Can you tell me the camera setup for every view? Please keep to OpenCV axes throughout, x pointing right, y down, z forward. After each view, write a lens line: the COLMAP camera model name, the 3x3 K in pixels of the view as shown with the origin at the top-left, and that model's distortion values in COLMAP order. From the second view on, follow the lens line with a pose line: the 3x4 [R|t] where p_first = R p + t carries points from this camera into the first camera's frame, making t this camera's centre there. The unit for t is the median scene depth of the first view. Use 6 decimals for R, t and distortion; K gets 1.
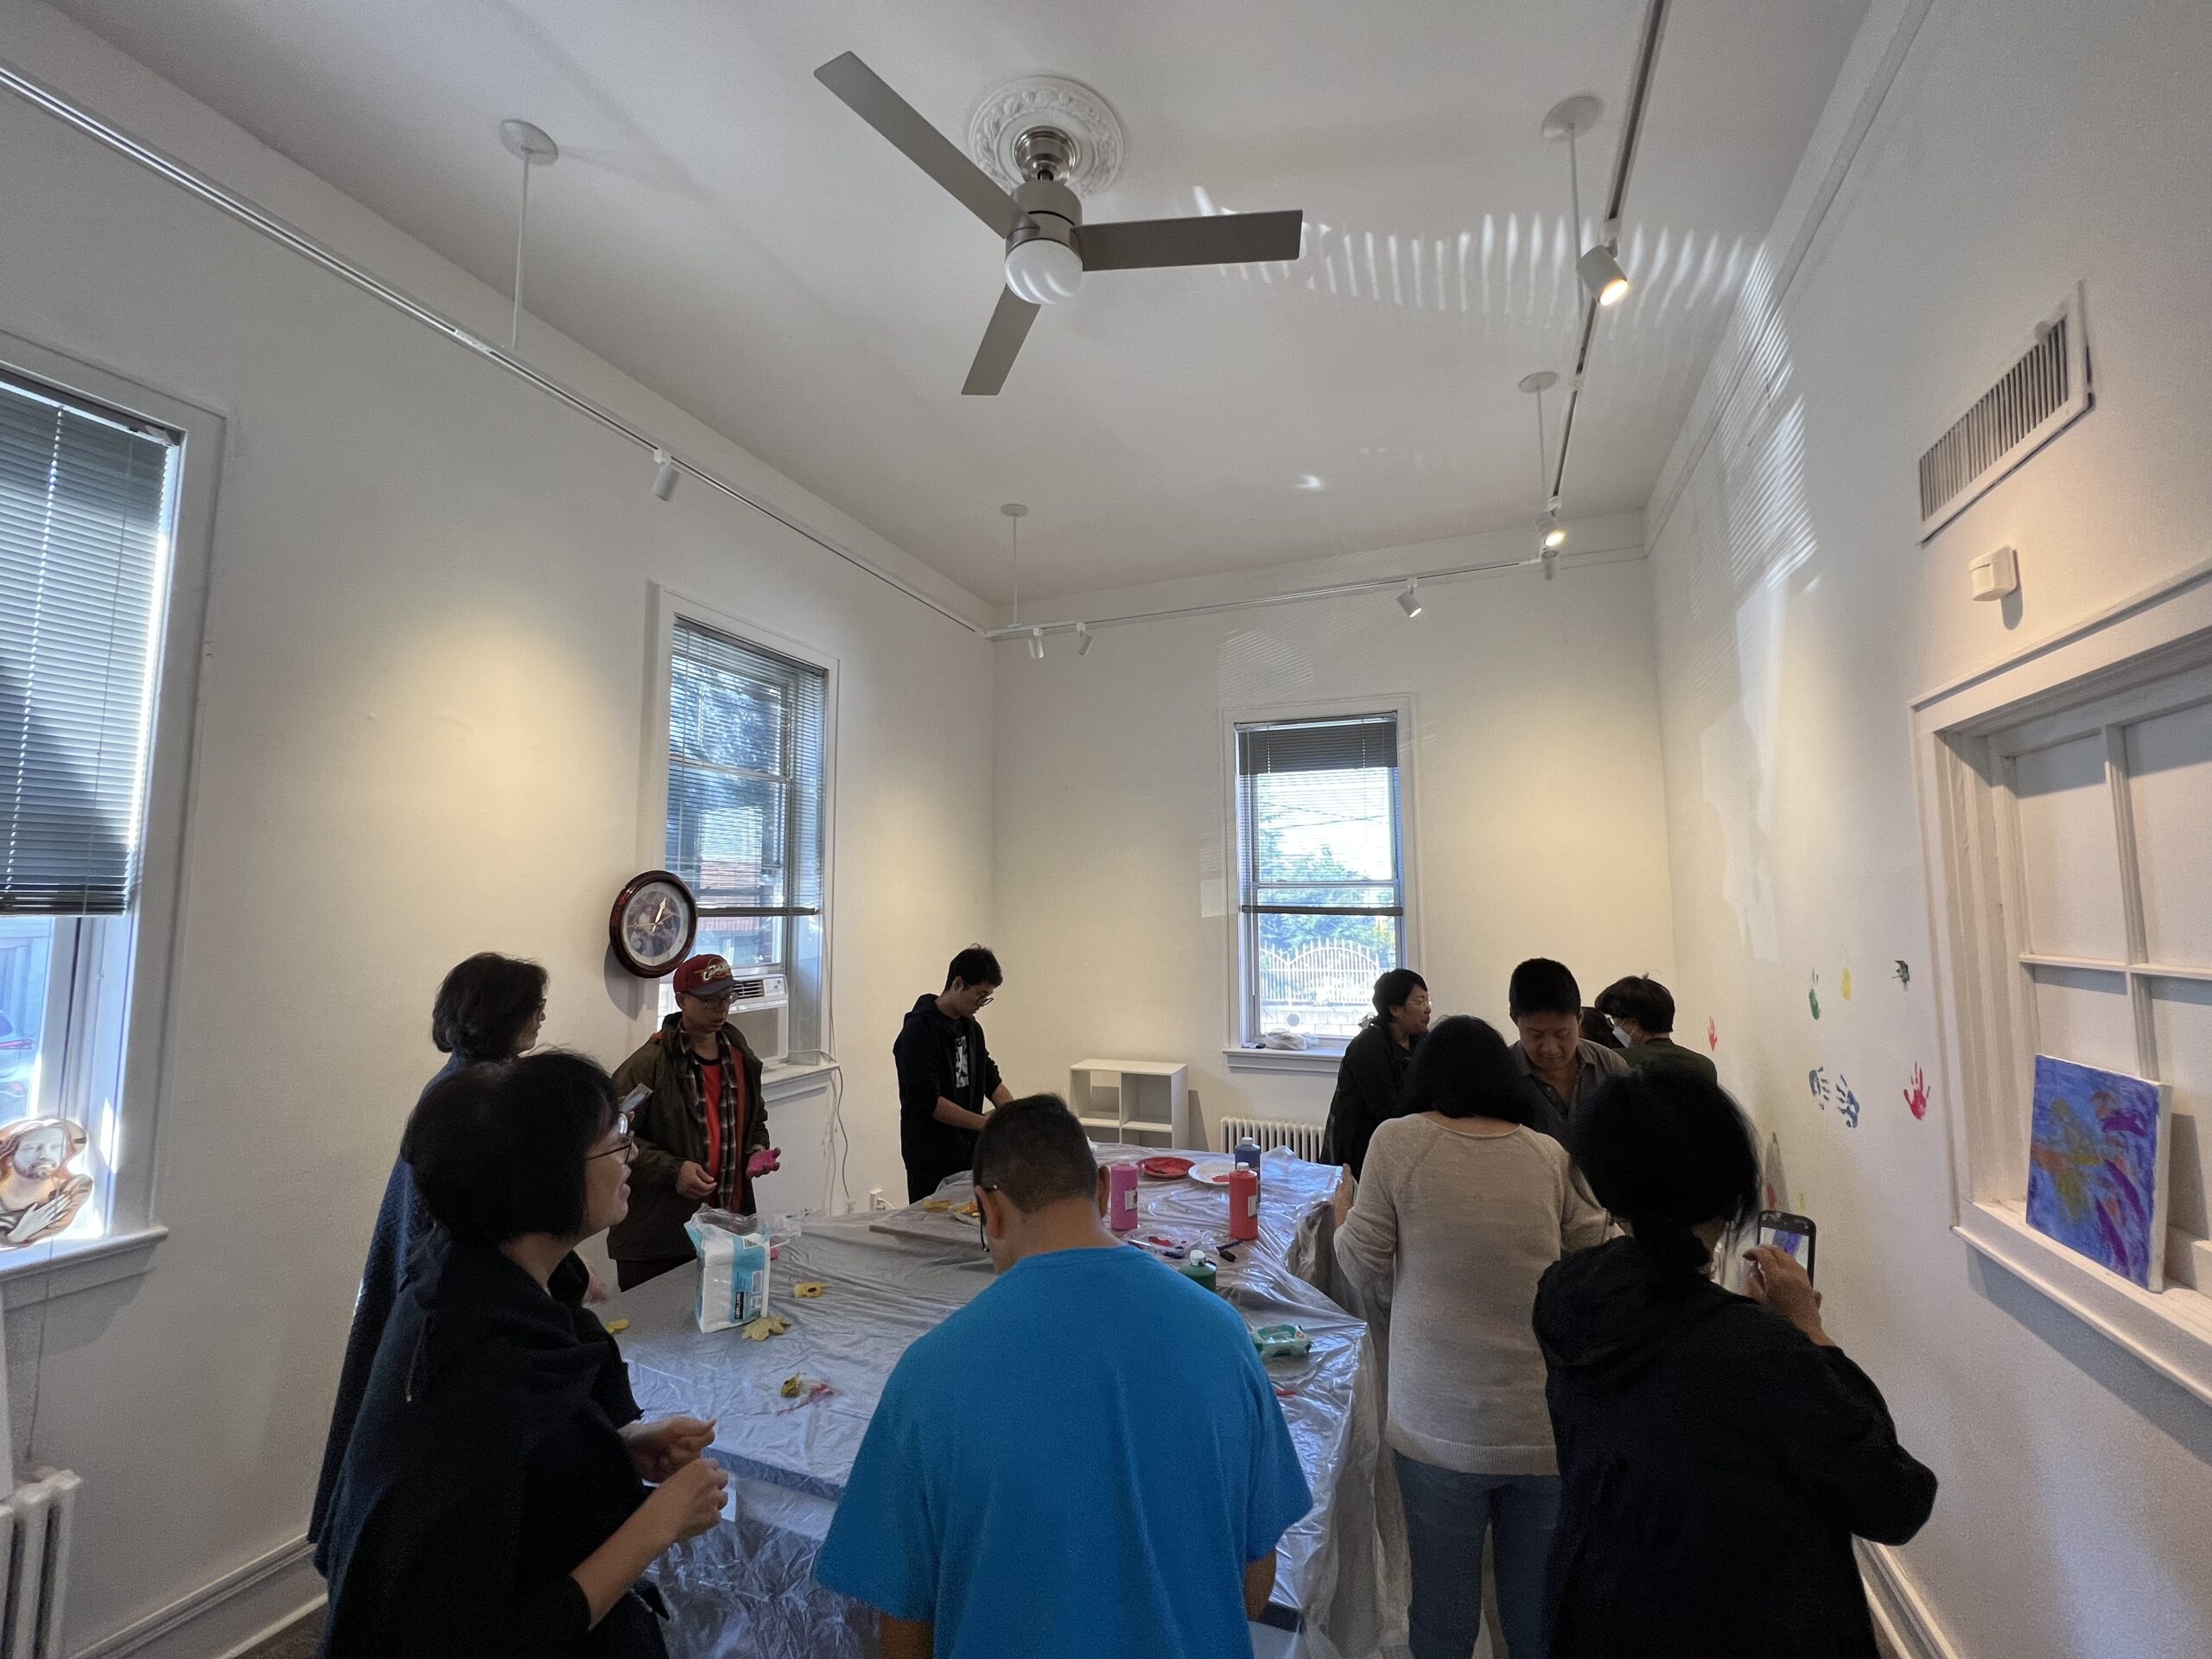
lens RADIAL K [[887.3, 0, 1104.9], [0, 887.3, 826.1], [0, 0, 1]] dist [0.000786, 0.000245]
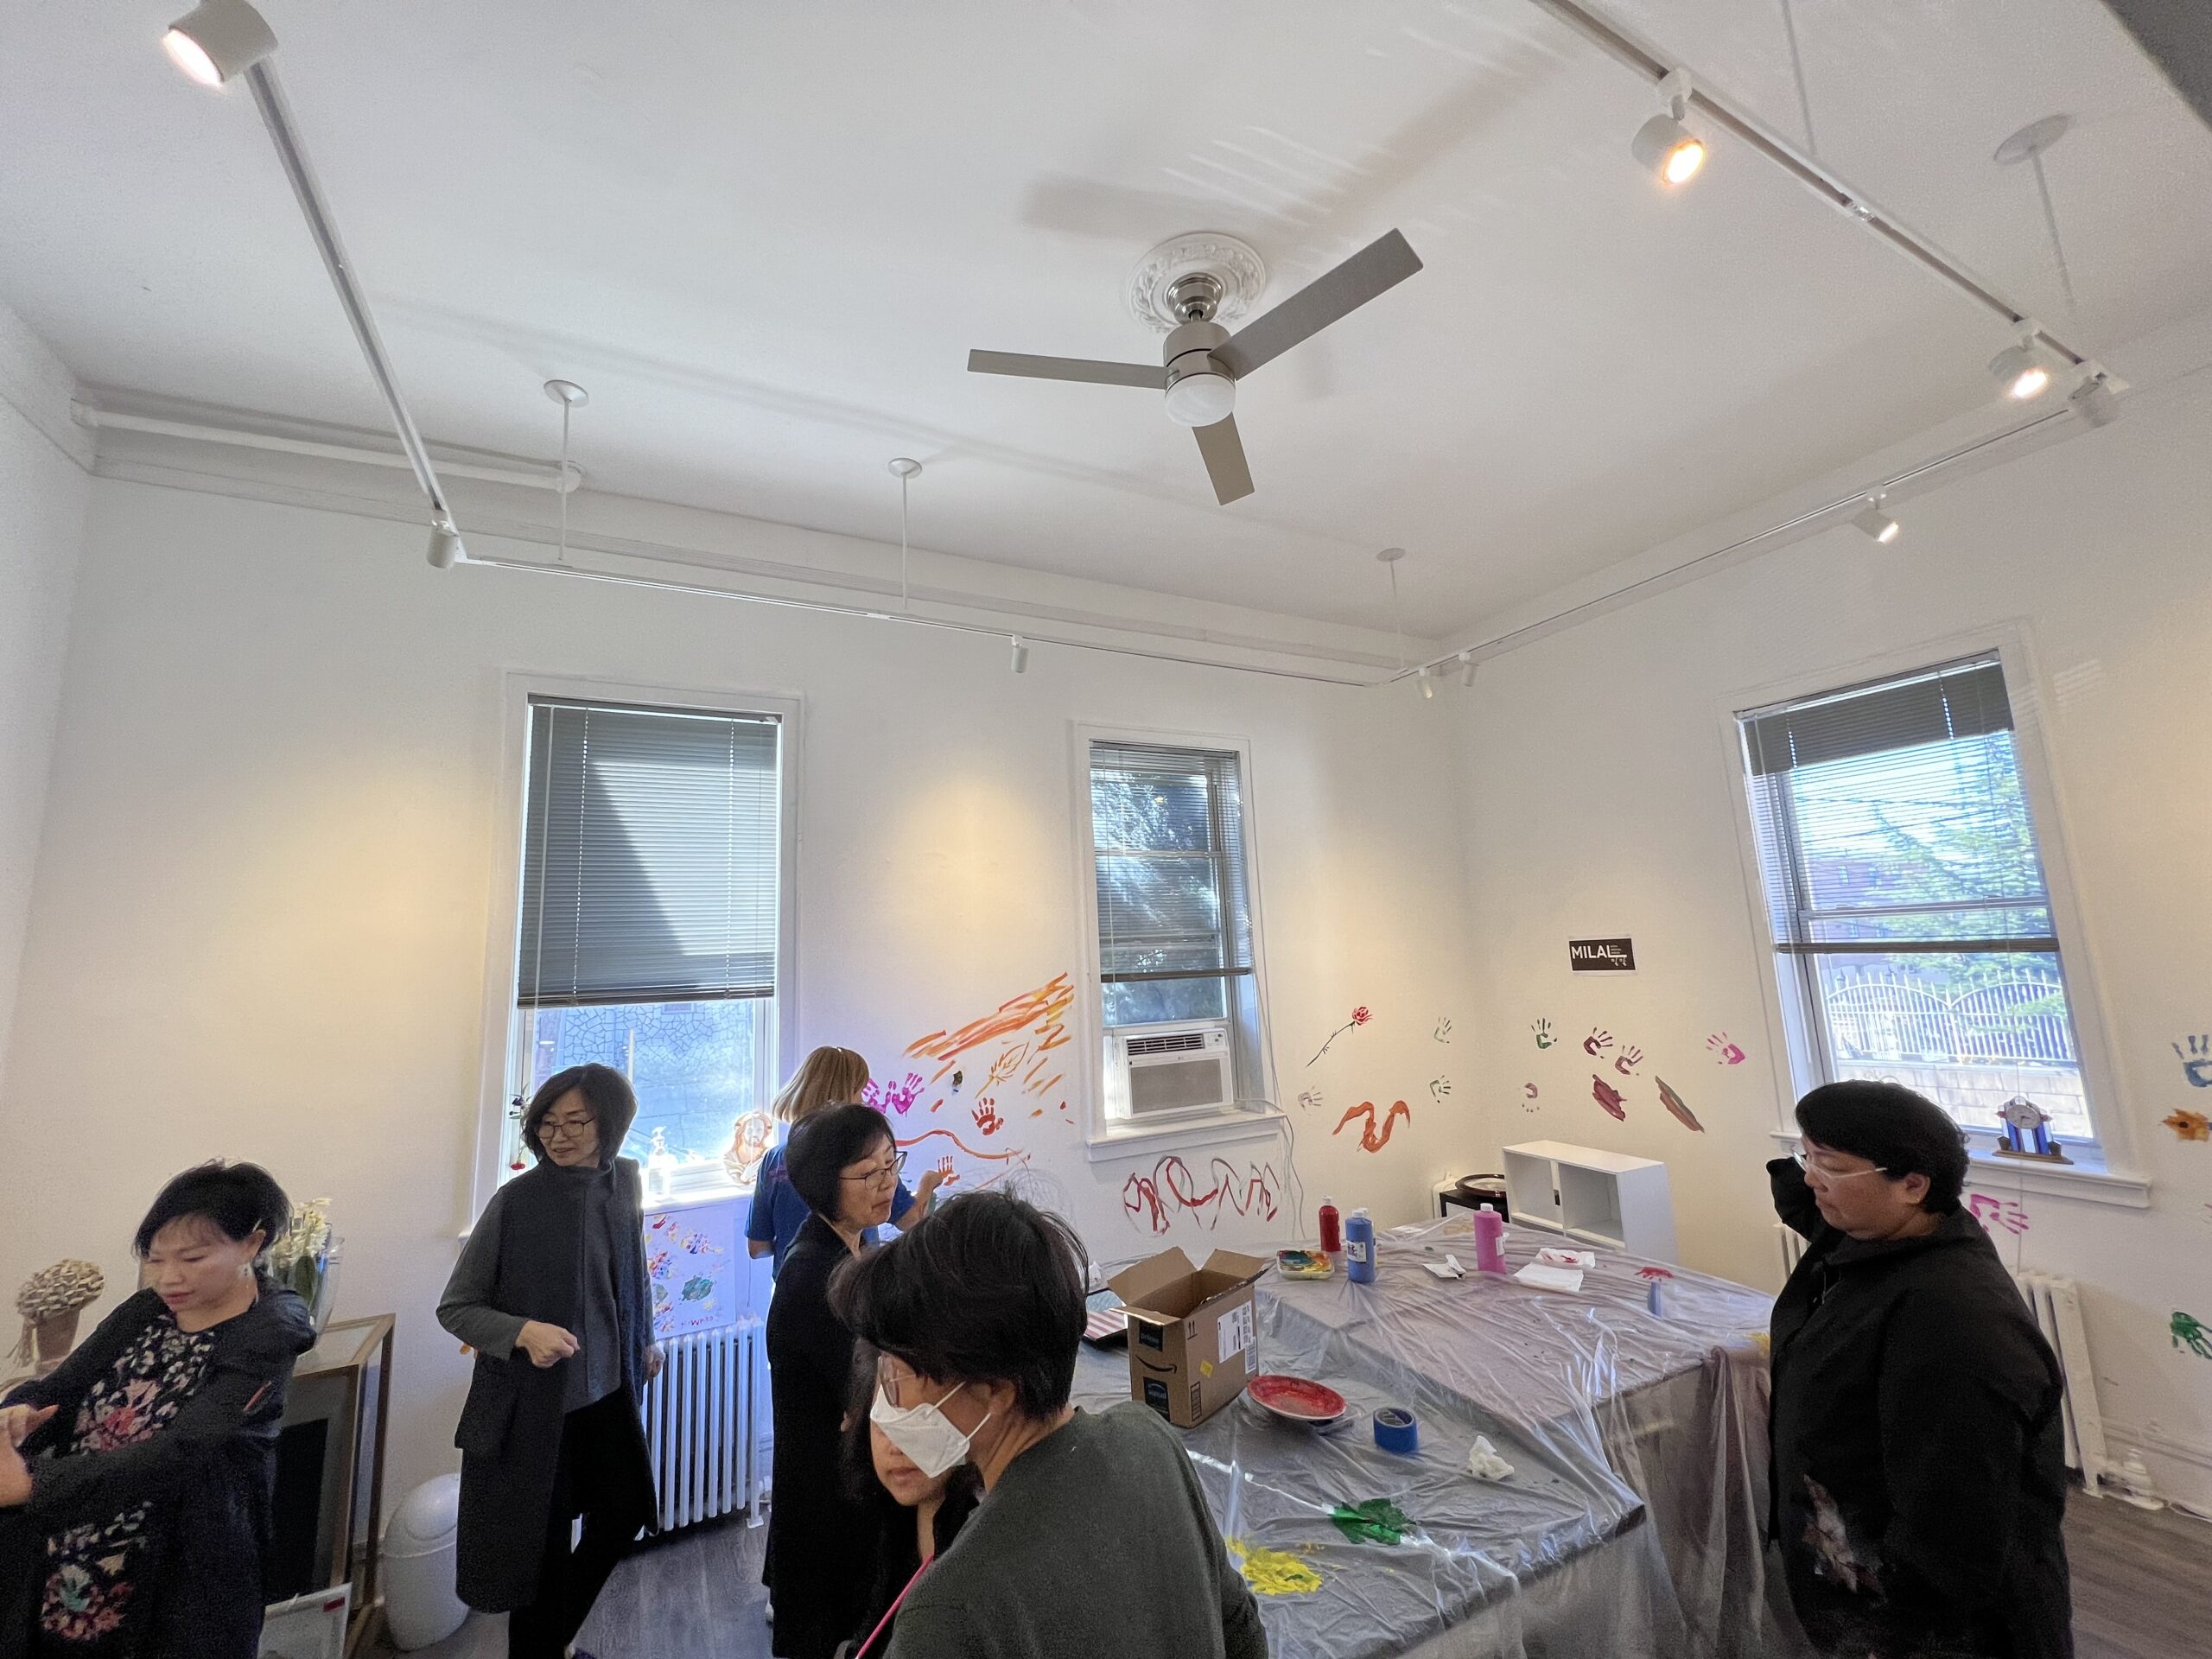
lens RADIAL K [[887.3, 0, 1104.9], [0, 887.3, 826.1], [0, 0, 1]] dist [0.000786, 0.000245]
pose [[0.757636, -0.130643, -0.639469, 0.464677], [0.103978, 0.991409, -0.079352, -0.023991], [0.644342, -0.006370, 0.764711, 0.075166]]
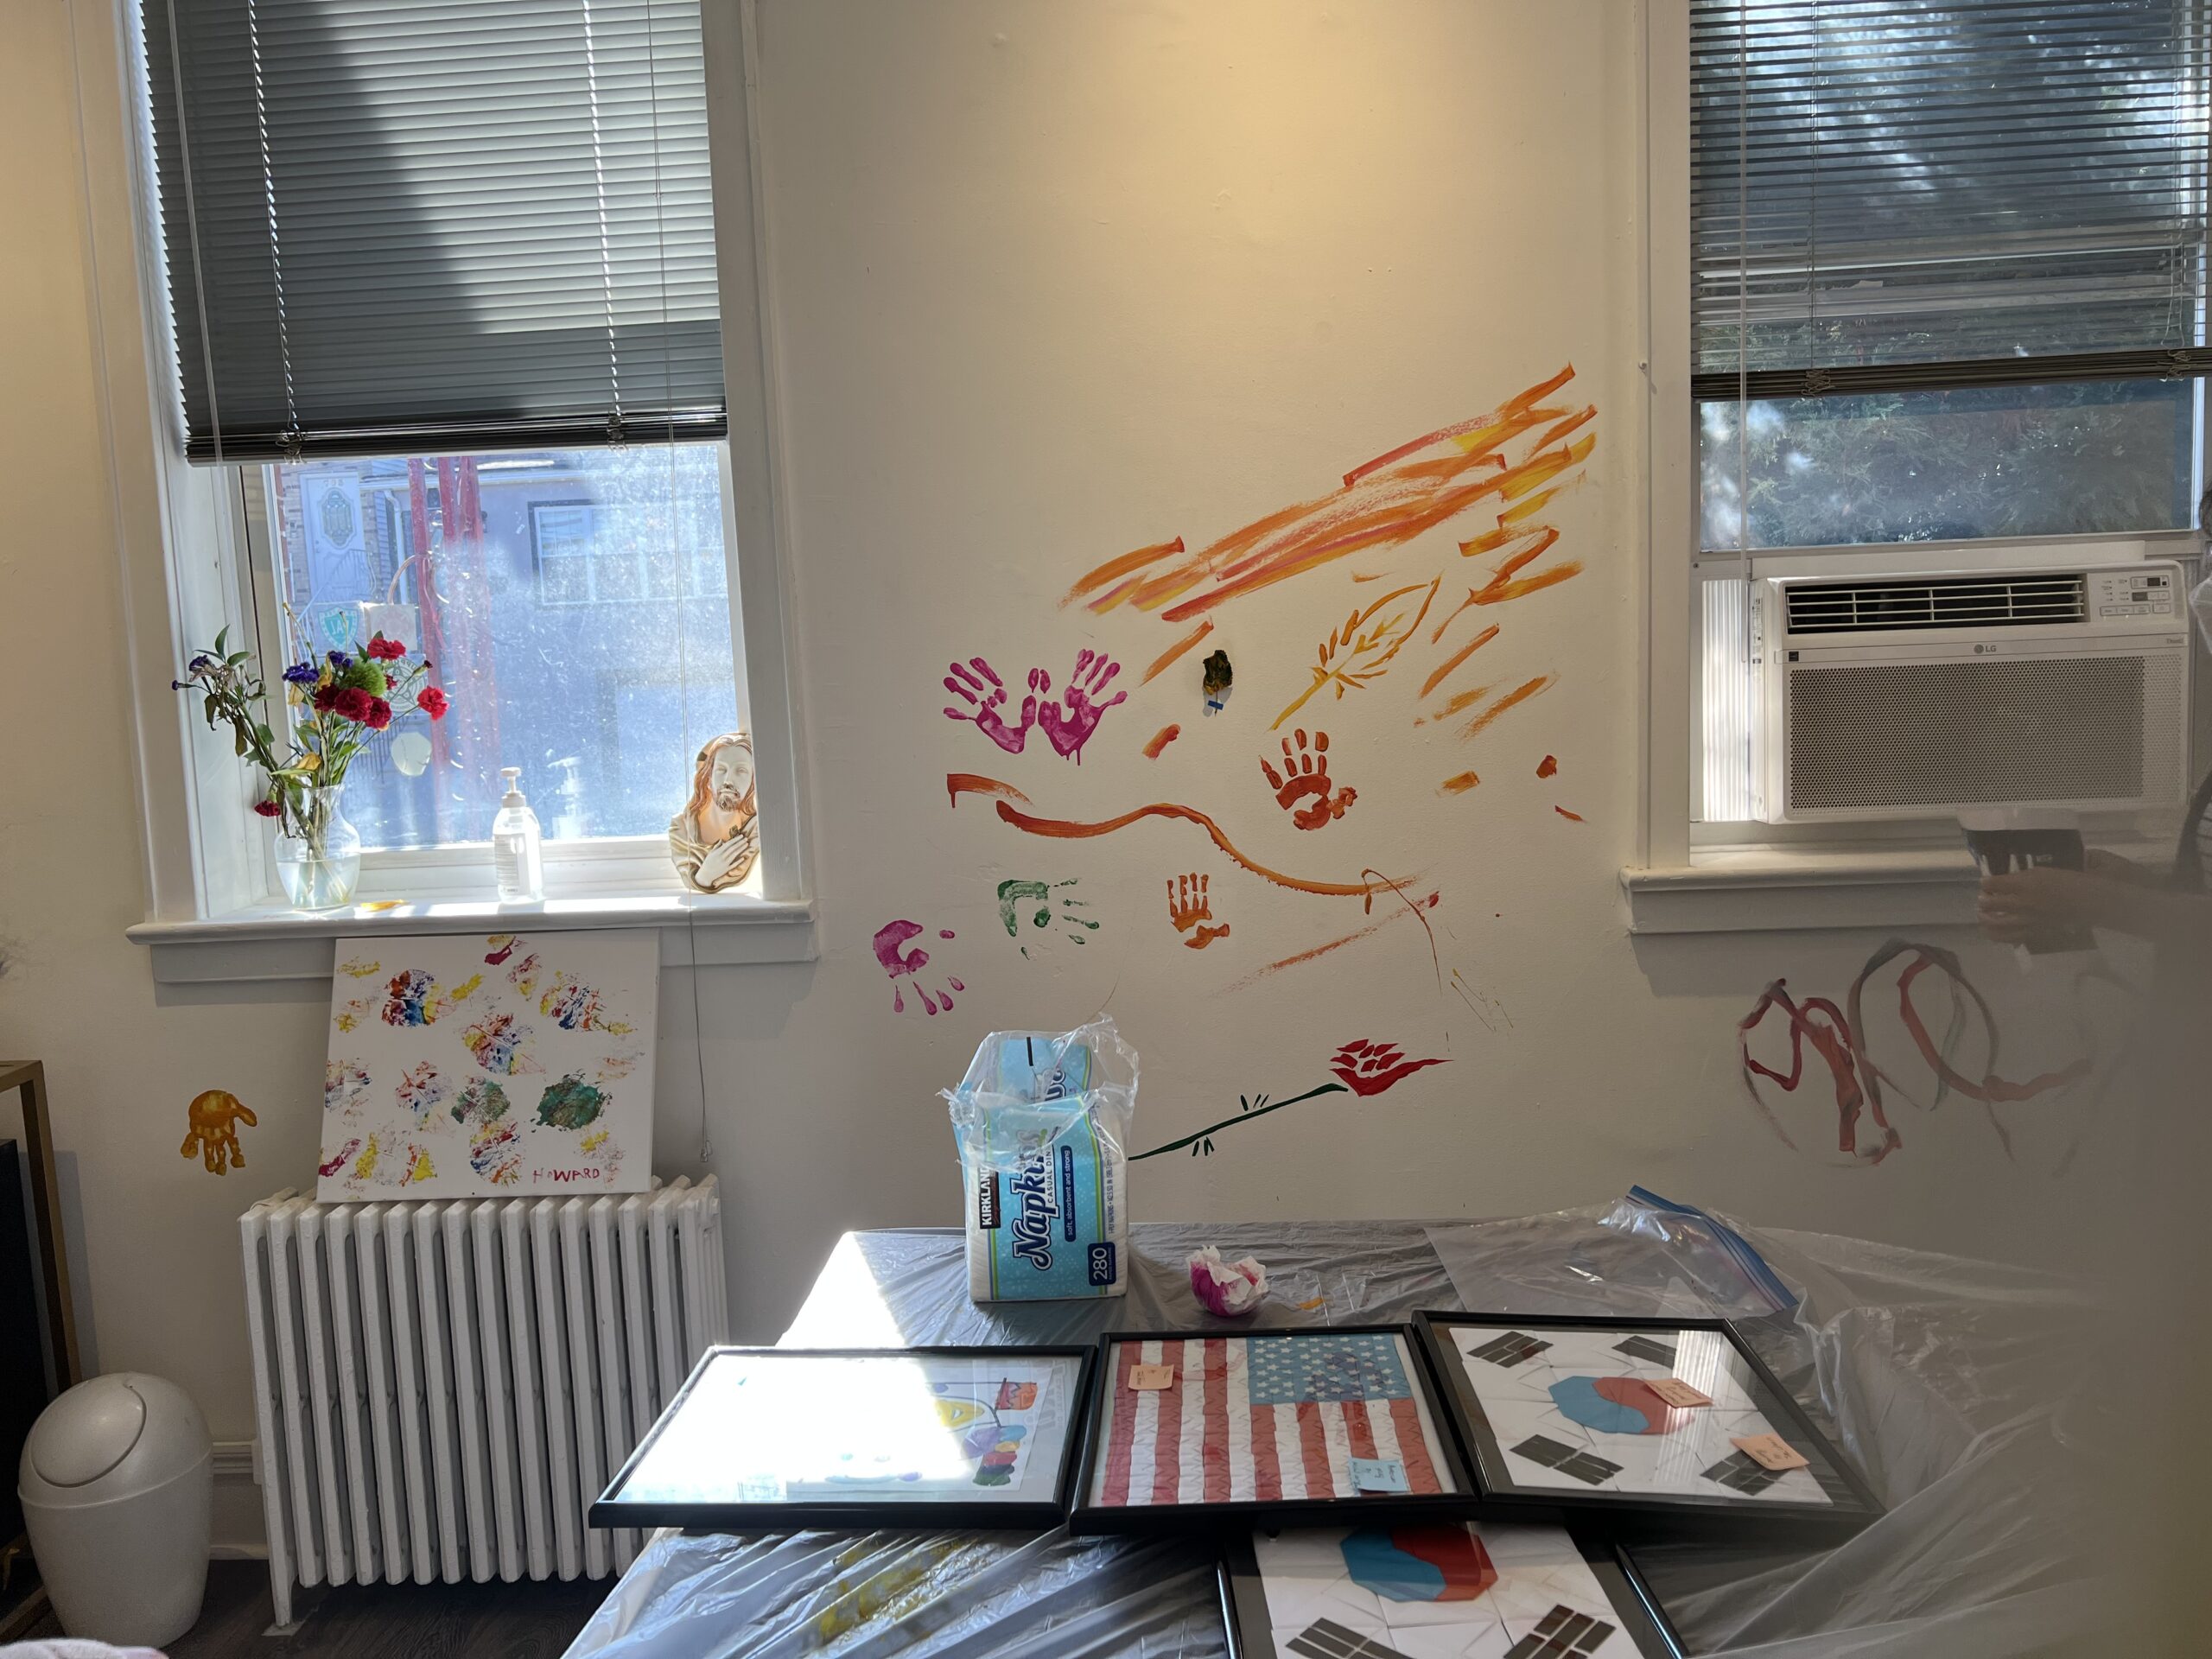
lens RADIAL K [[1686.7, 0, 1113.1], [0, 1686.7, 846.5], [0, 0, 1]] dist [0.032210, -0.008713]
pose [[0.325885, 0.092861, -0.940838, 0.190921], [0.132000, 0.980947, 0.142542, 0.218182], [0.936149, -0.170643, 0.307418, 0.705267]]
